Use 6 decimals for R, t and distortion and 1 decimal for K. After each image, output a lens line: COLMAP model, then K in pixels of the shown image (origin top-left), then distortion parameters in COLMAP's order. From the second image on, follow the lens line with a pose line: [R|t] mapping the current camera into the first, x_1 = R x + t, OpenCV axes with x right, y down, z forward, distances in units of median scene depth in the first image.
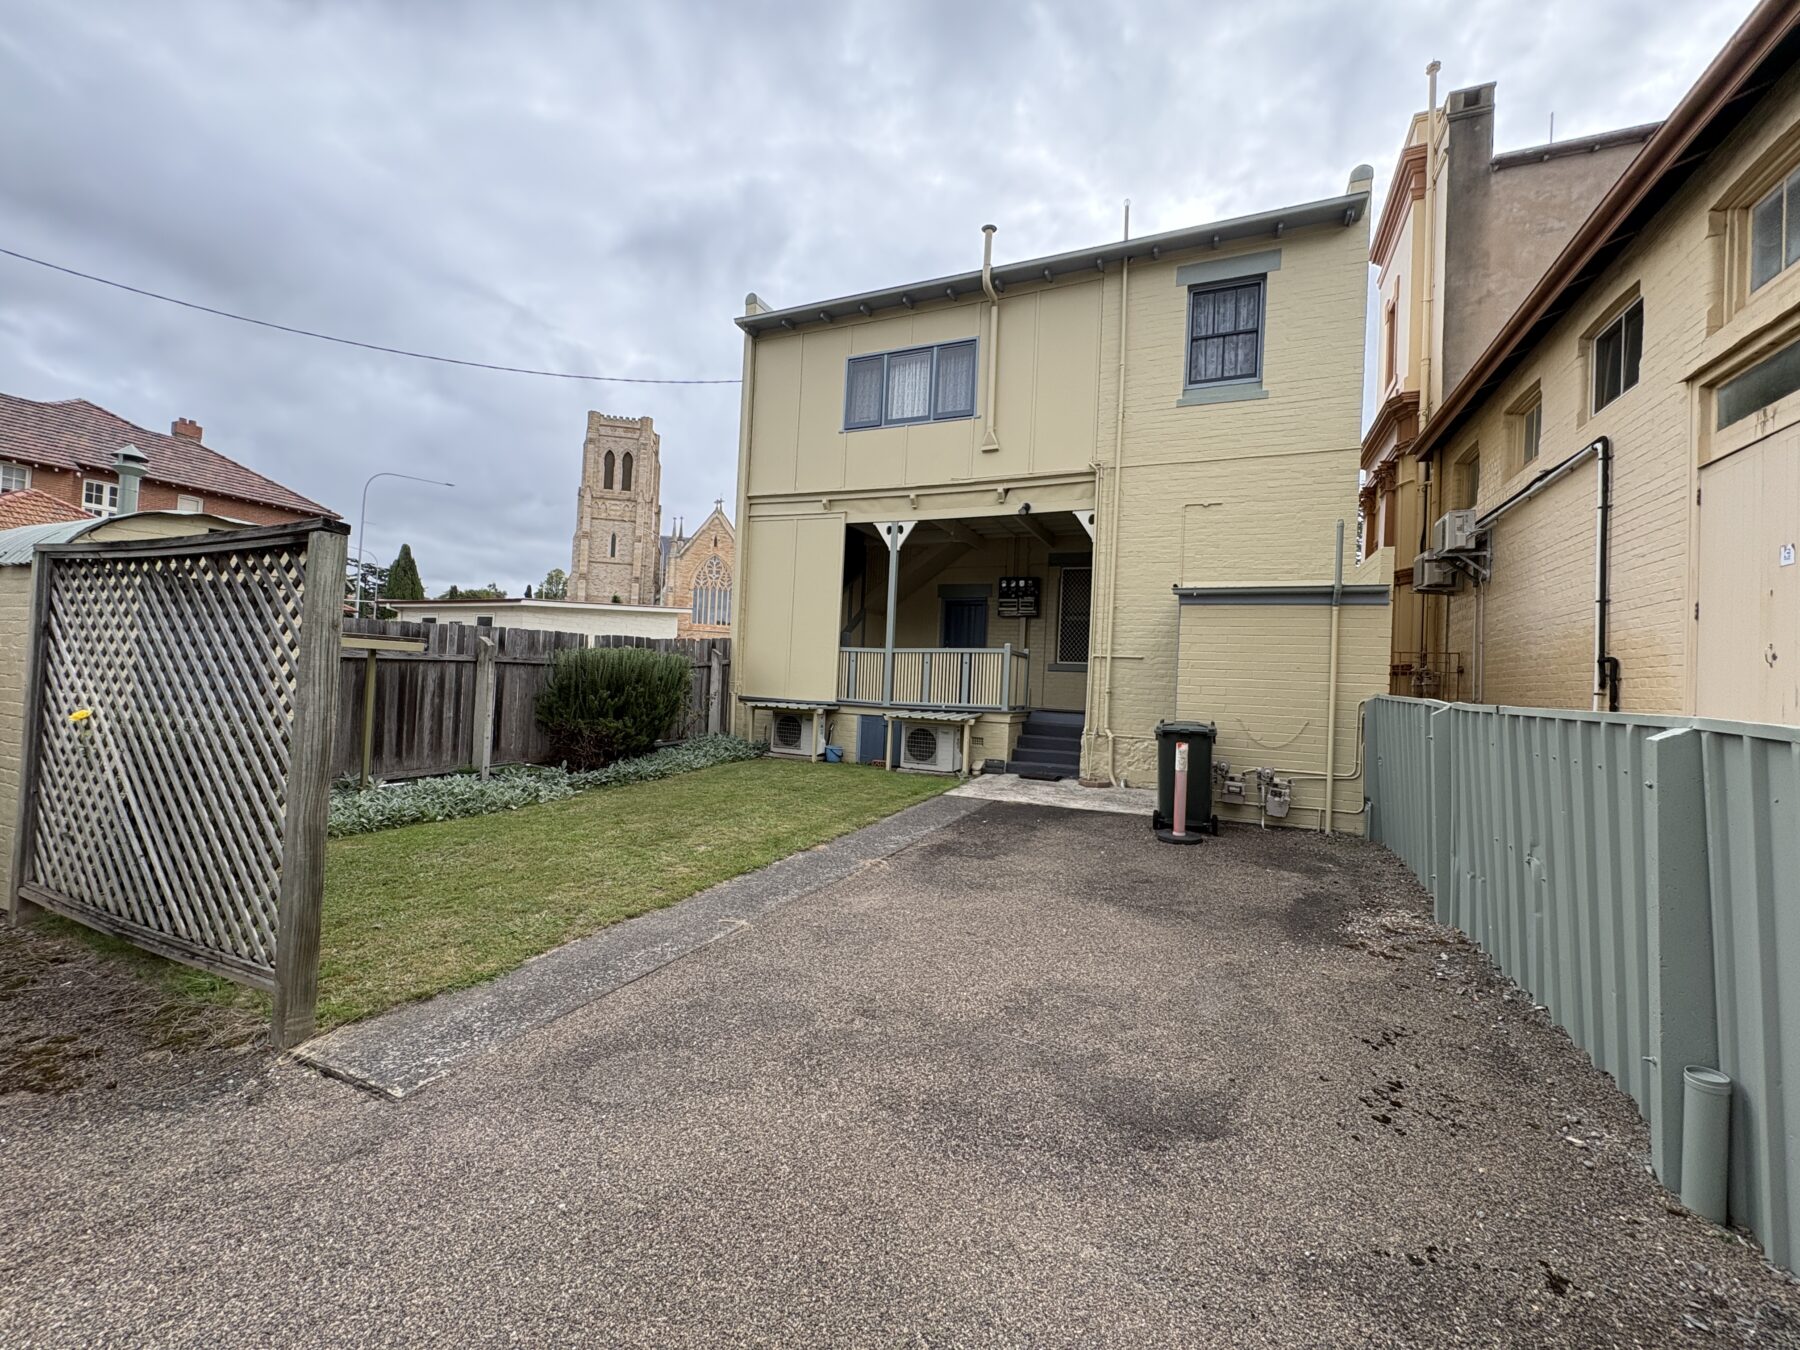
lens RADIAL K [[714.4, 0, 900.0], [0, 714.4, 675.0], [0, 0, 1]] dist [0.003580, -0.000919]
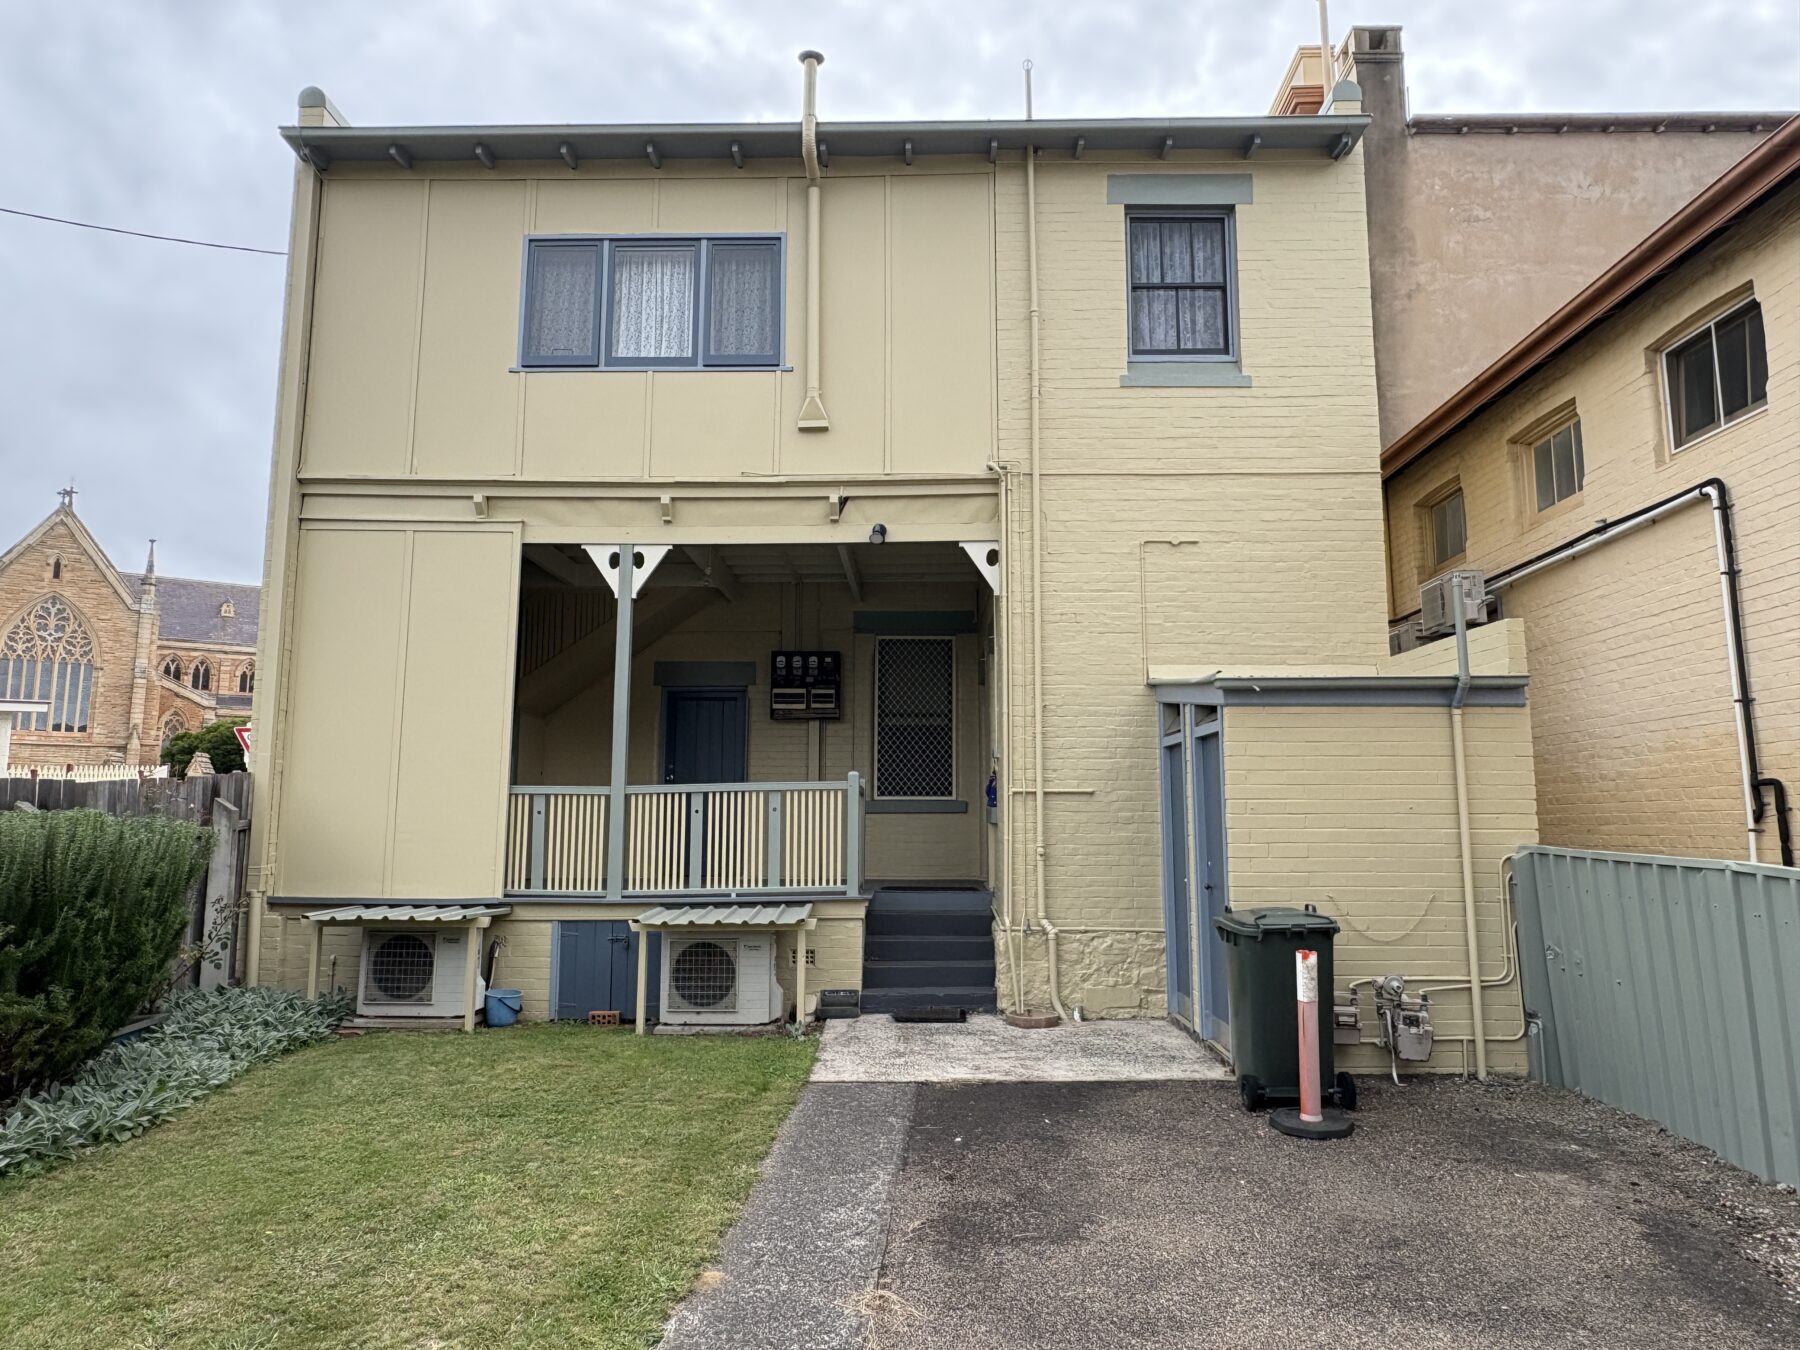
lens RADIAL K [[1150.4, 0, 900.0], [0, 1150.4, 675.0], [0, 0, 1]] dist [-0.000999, 0.004484]
pose [[0.921642, 0.006405, 0.387989, -0.164036], [0.036832, 0.993906, -0.103900, -0.025365], [-0.386290, 0.110049, 0.915789, 0.168138]]
